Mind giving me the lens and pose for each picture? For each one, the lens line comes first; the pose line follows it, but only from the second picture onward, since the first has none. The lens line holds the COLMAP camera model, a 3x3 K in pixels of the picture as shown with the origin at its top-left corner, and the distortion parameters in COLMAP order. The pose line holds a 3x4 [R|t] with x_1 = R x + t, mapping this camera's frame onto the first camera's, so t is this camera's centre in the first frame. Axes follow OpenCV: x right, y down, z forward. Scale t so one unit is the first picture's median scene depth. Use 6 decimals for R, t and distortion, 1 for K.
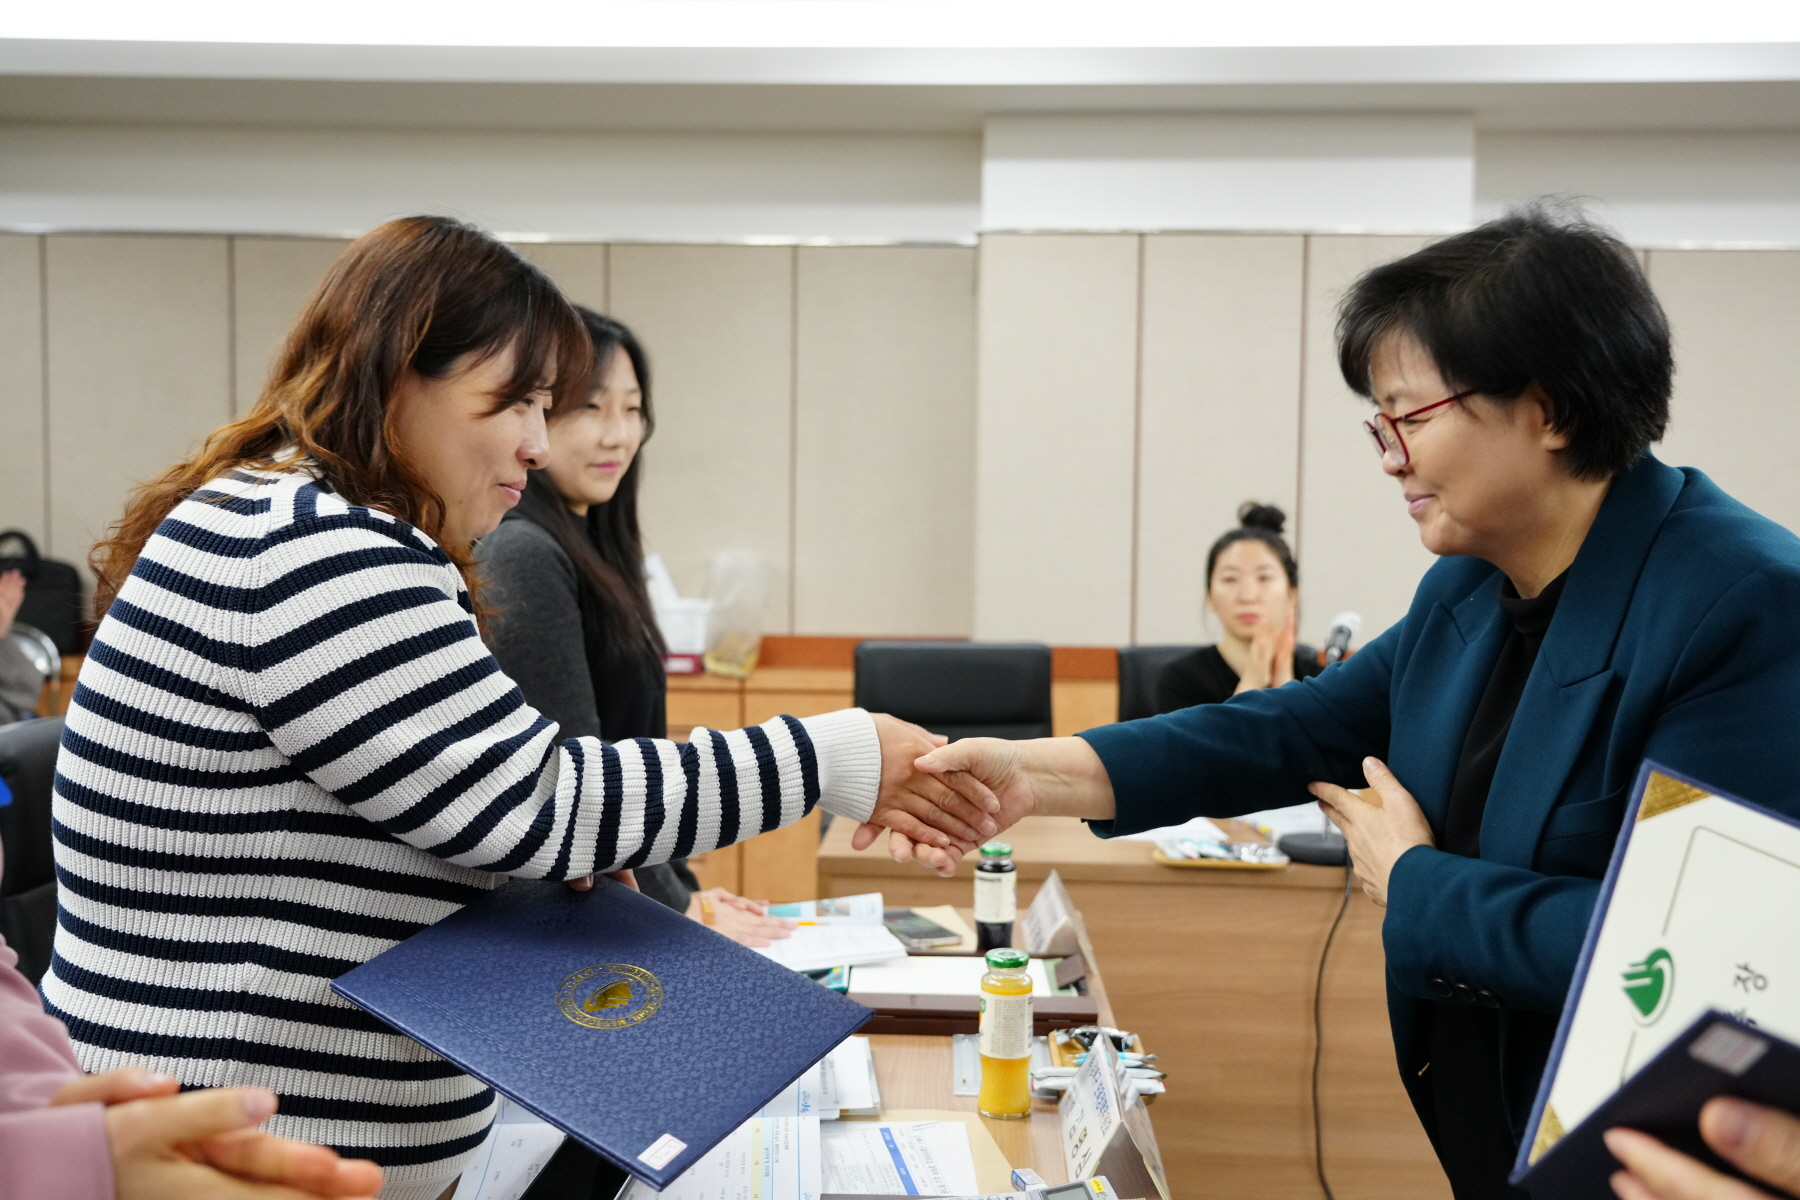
lens RADIAL K [[1654.1, 0, 904.8], [0, 1654.1, 603.4], [0, 0, 1]] dist [0.007538, 0.002558]
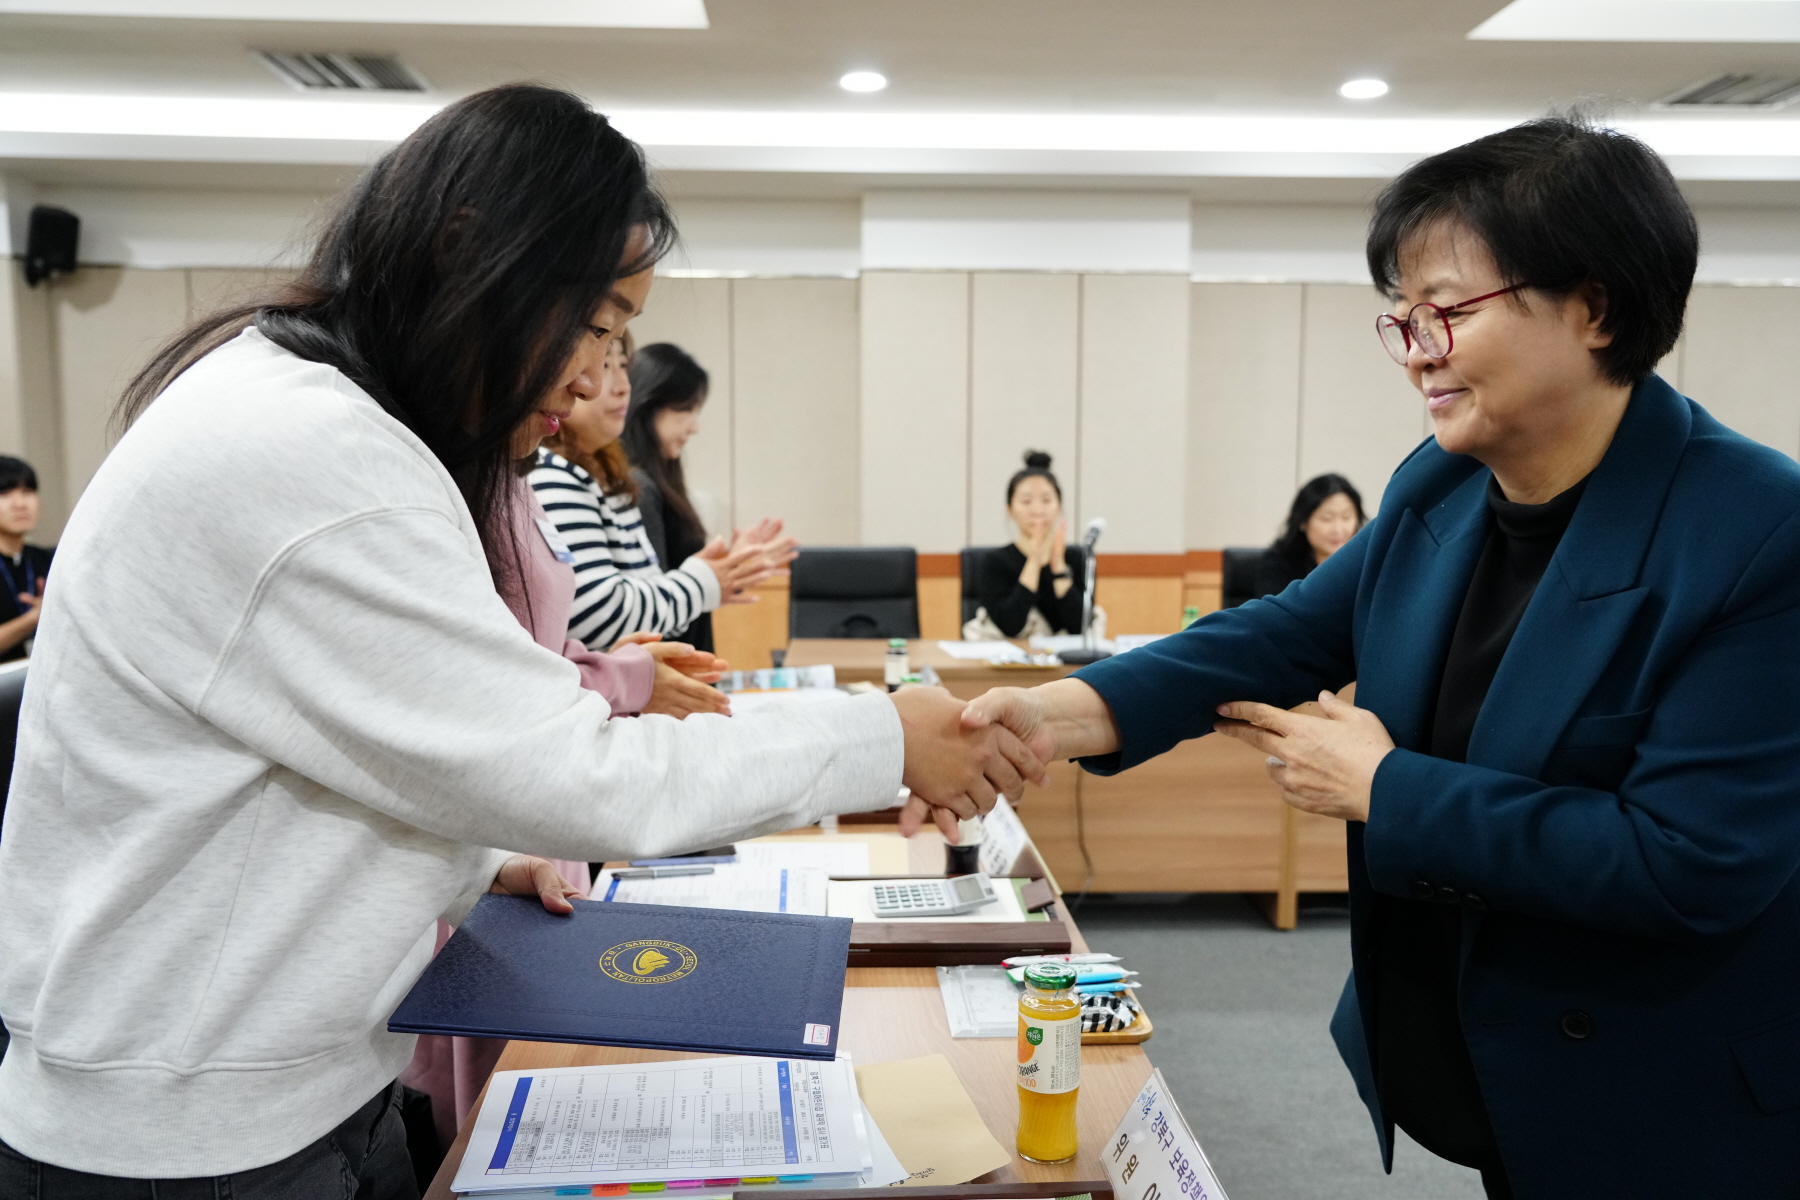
lens RADIAL K [[1401.9, 0, 938.7], [0, 1401.9, 616.2], [0, 0, 1]] dist [0.001248, -0.006522]
pose [[0.992874, -0.019815, 0.117510, -0.069150], [0.014115, 0.998692, 0.049142, 0.038727], [-0.118330, -0.047133, 0.991855, -0.457340]]
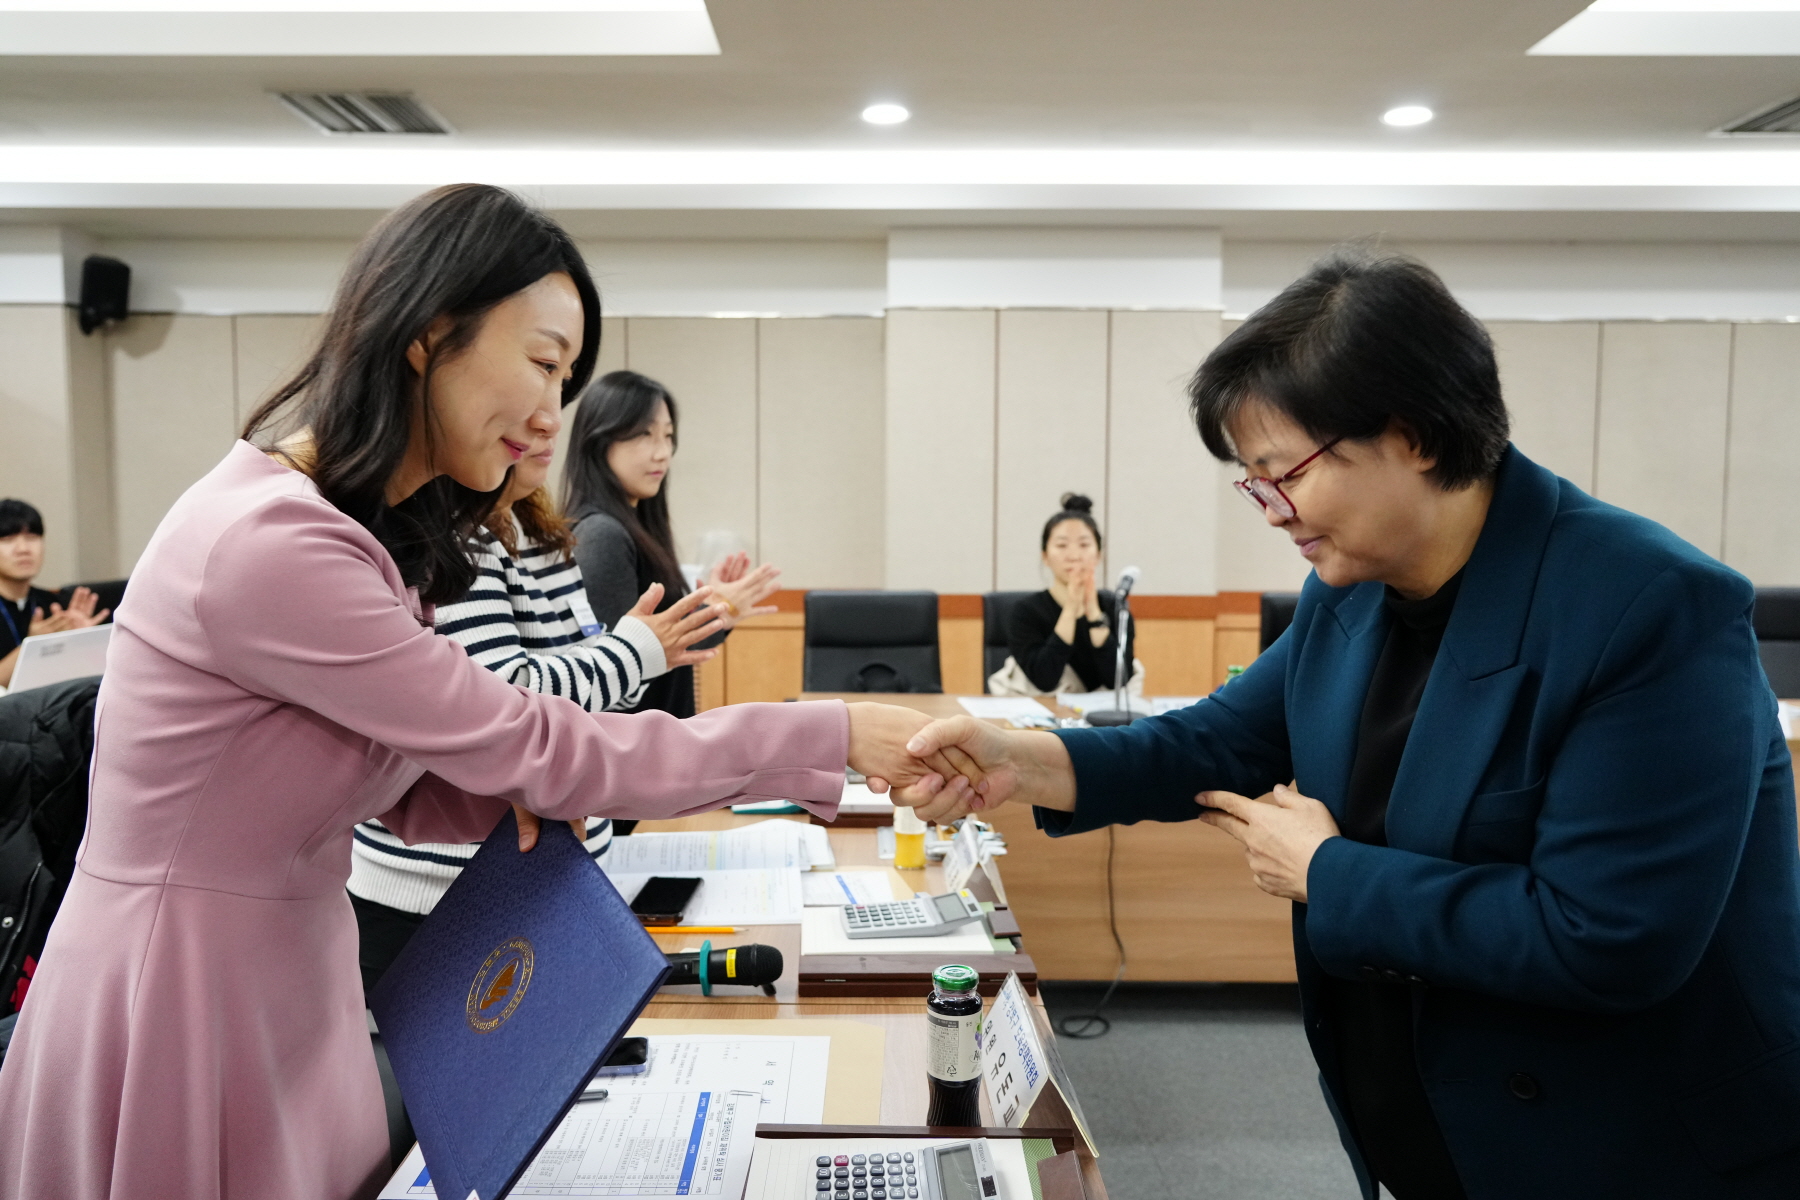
lens RADIAL K [[1233.4, 0, 900.0], [0, 1233.4, 600.0], [0, 0, 1]] dist [-0.023877, 0.005933]
pose [[0.998380, -0.012124, 0.055586, -0.009859], [0.010792, 0.999649, 0.024189, 0.007902], [-0.055860, -0.023550, 0.998161, -0.147939]]
